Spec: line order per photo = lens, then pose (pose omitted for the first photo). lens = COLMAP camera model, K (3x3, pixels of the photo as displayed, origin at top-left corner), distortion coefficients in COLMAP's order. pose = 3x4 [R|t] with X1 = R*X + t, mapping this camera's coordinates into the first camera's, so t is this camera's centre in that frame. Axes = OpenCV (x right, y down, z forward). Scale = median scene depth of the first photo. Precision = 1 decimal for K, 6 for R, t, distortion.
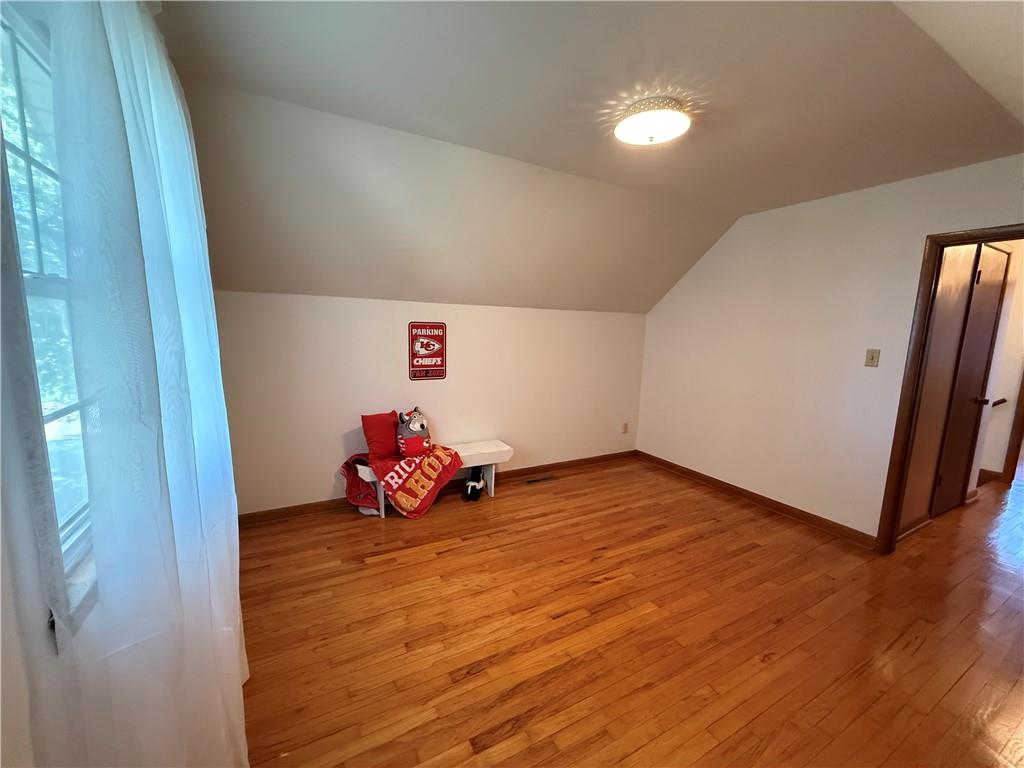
lens RADIAL K [[408.4, 0, 509.3], [0, 408.4, 384.8], [0, 0, 1]] dist [0.000732, 0.000077]
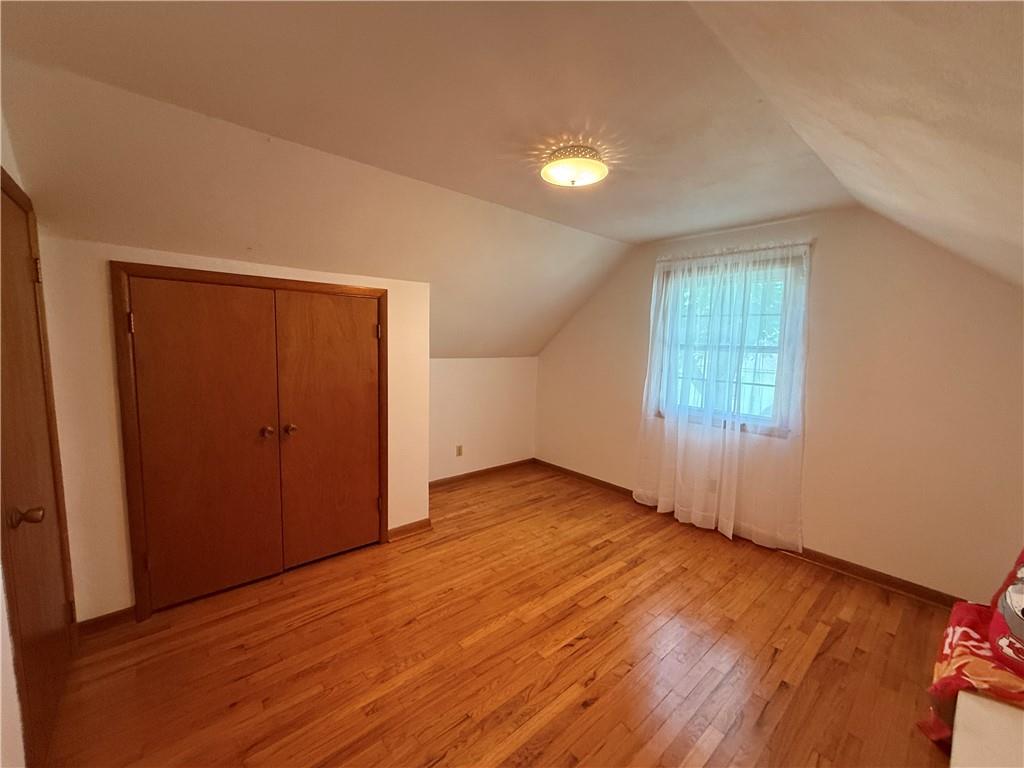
lens RADIAL K [[408.4, 0, 509.3], [0, 408.4, 384.8], [0, 0, 1]] dist [0.000732, 0.000077]
pose [[-0.975831, -0.028437, -0.216668, 0.694283], [-0.082027, 0.966662, 0.242562, -0.314794], [0.202547, 0.254472, -0.945632, 2.017481]]
